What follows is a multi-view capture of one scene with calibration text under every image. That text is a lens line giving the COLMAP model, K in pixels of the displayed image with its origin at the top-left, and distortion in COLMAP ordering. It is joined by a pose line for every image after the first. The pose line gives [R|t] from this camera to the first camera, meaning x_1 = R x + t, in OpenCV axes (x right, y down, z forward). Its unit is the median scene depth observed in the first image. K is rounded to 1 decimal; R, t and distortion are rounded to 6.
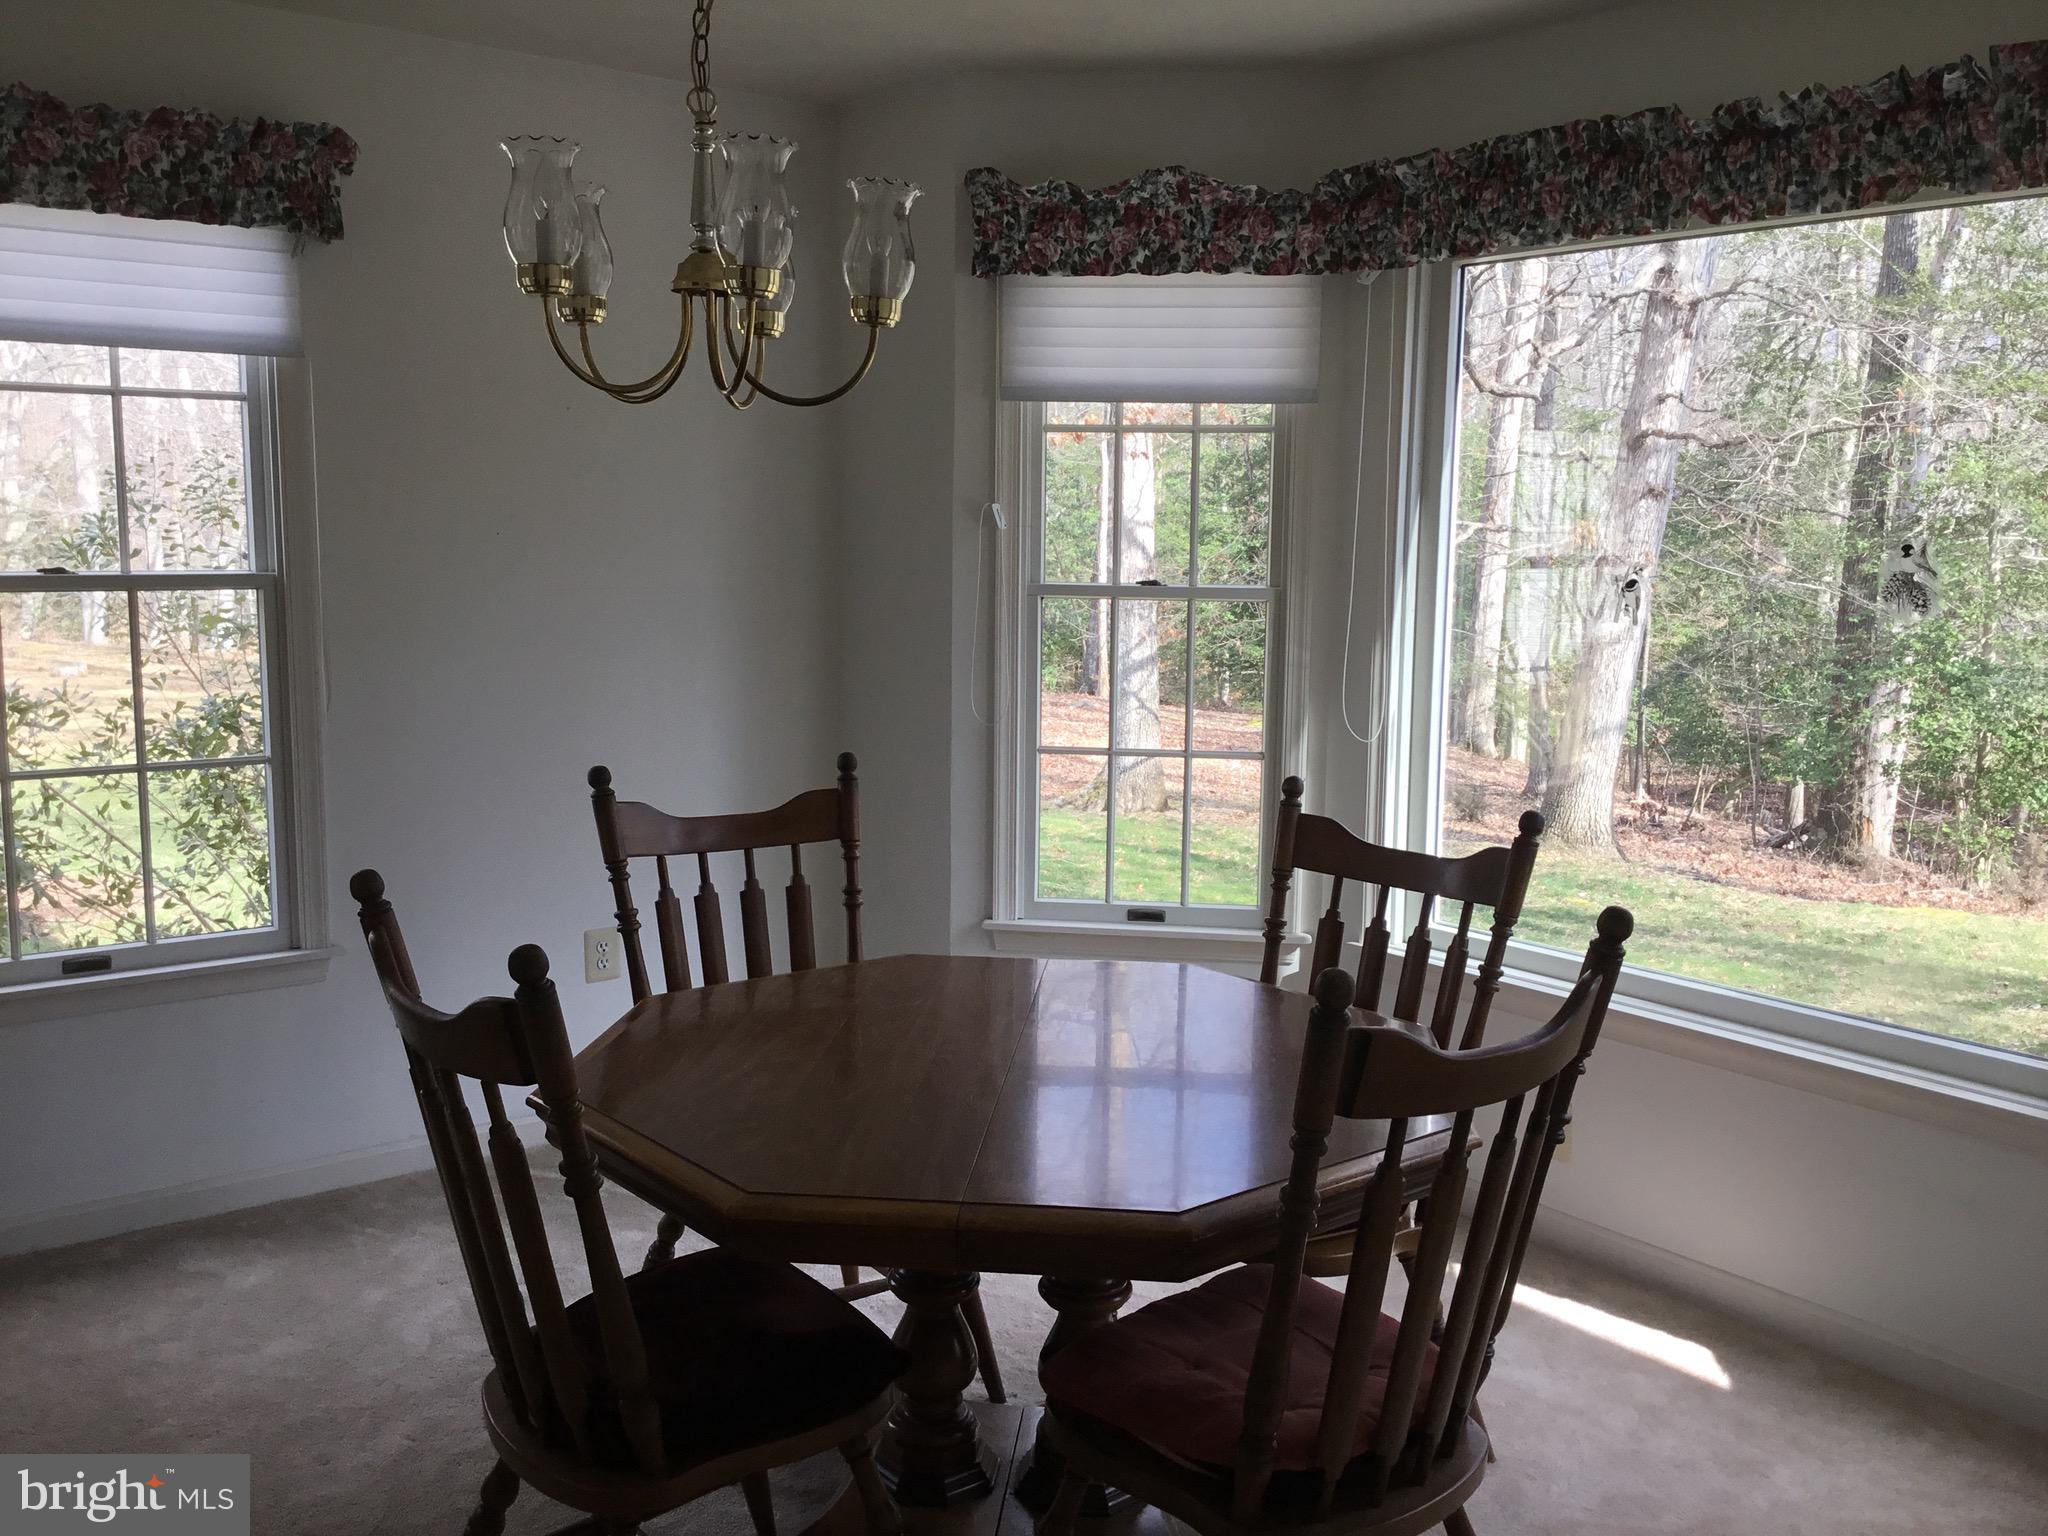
lens RADIAL K [[1859.2, 0, 964.7], [0, 1859.2, 763.0], [0, 0, 1]] dist [0.096482, -0.141749]
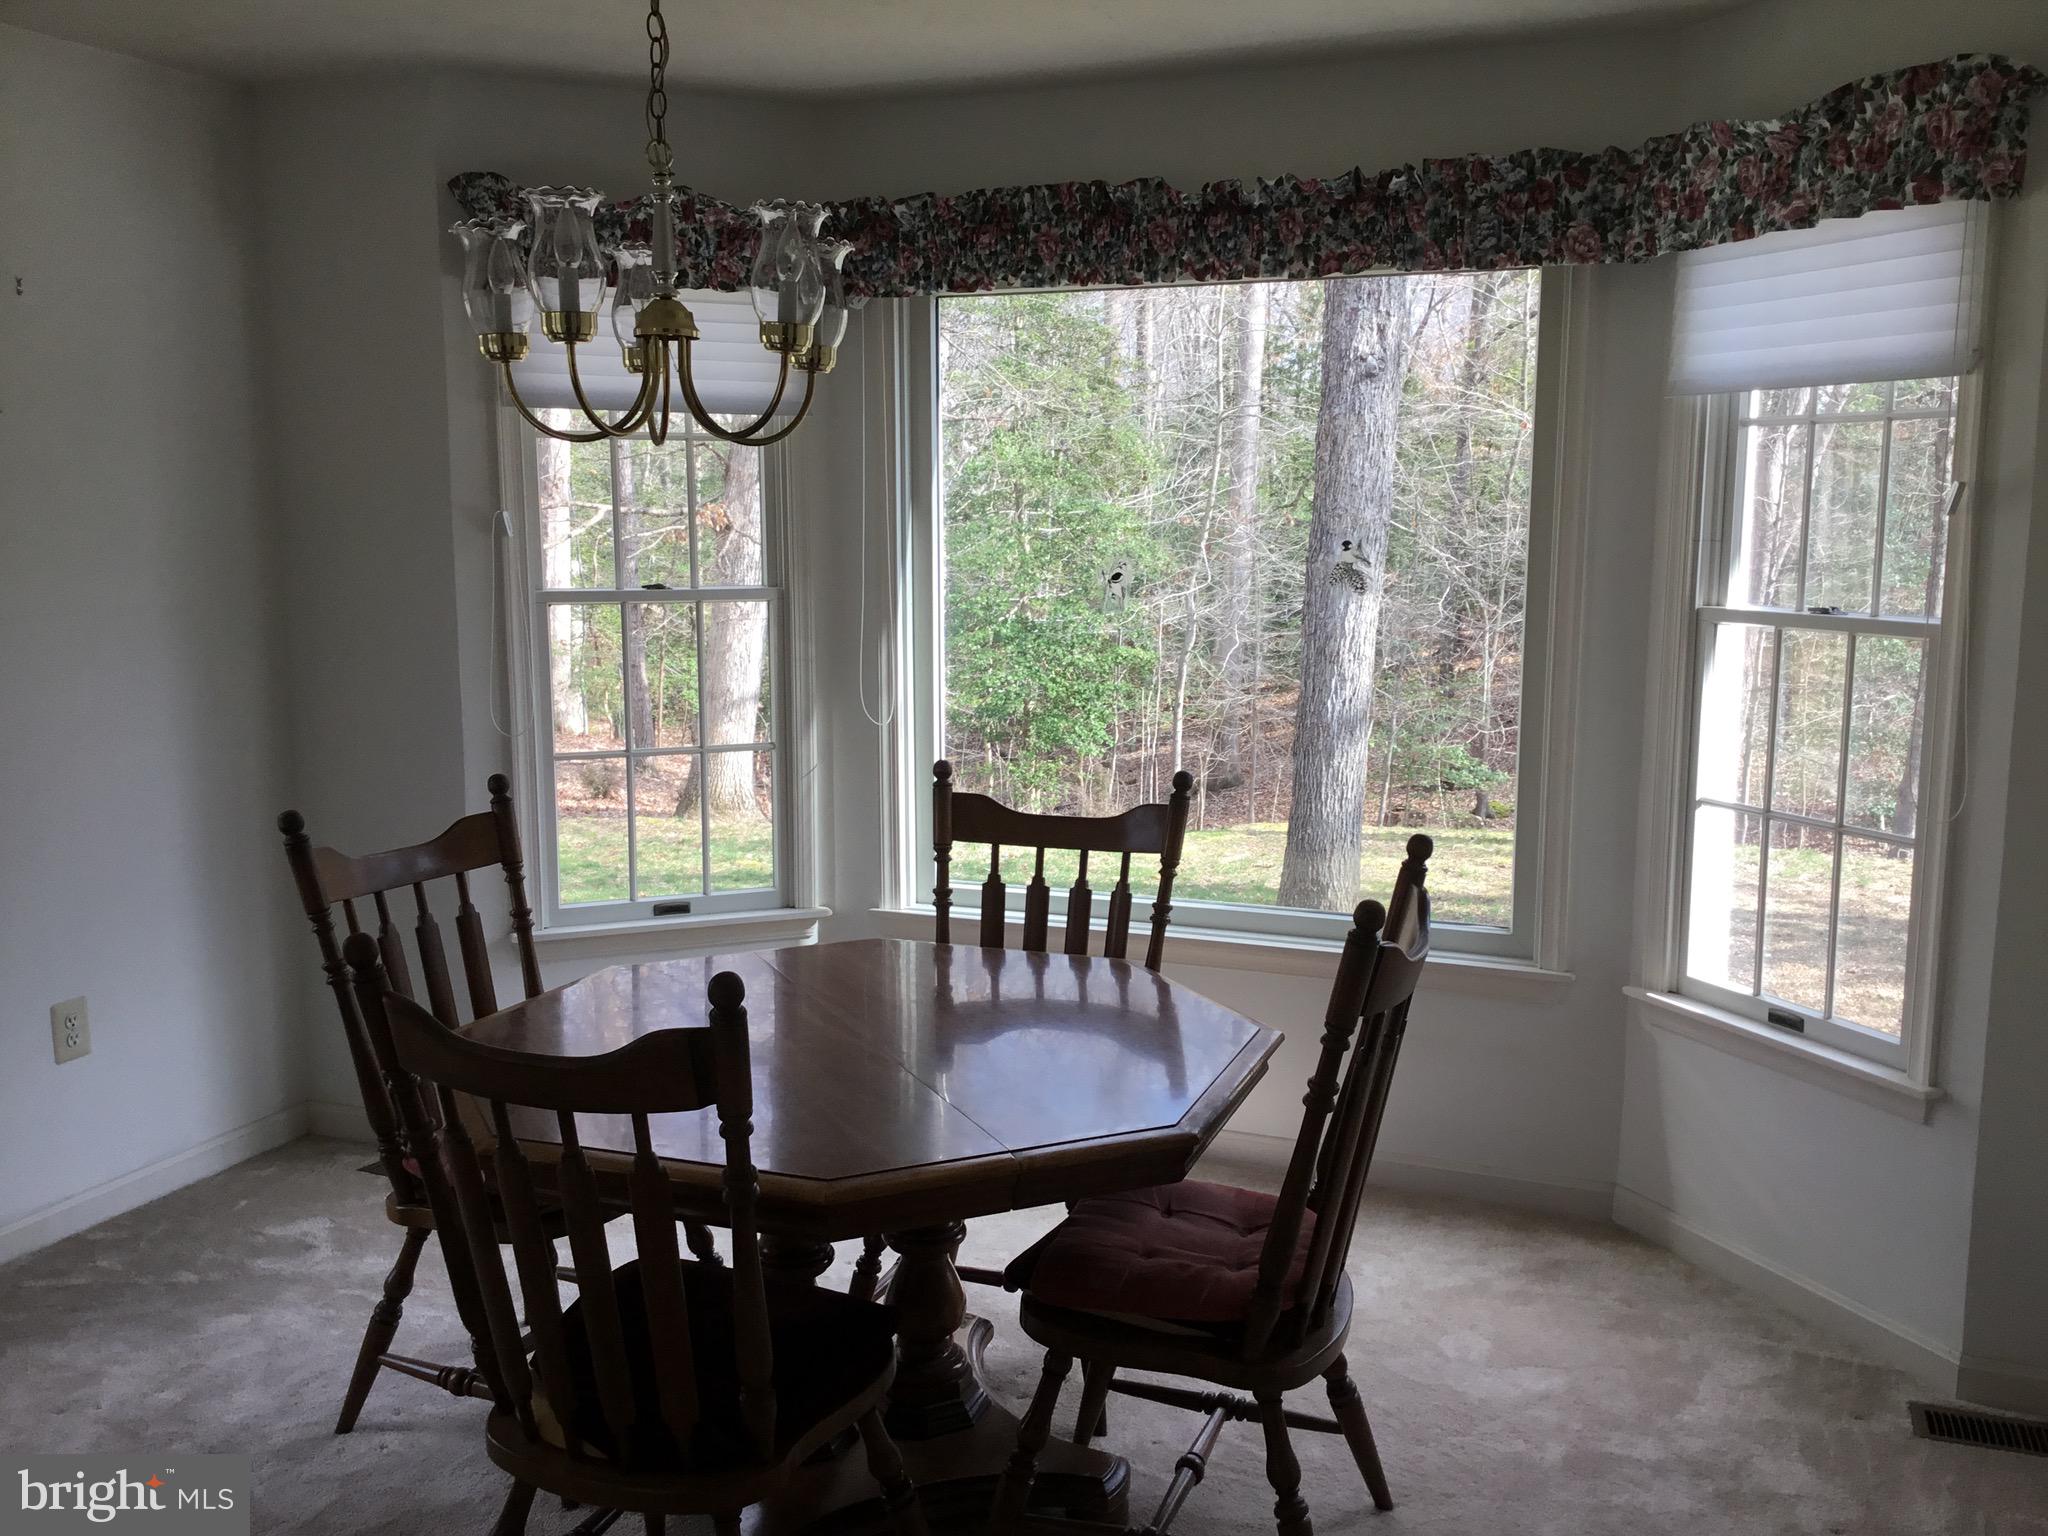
lens RADIAL K [[1859.2, 0, 1011.9], [0, 1859.2, 774.4], [0, 0, 1]] dist [0.096482, -0.141749]
pose [[0.867810, -0.086430, 0.489321, -0.316282], [0.078268, 0.996240, 0.037161, -0.021356], [-0.490693, 0.006049, 0.871312, 0.007089]]
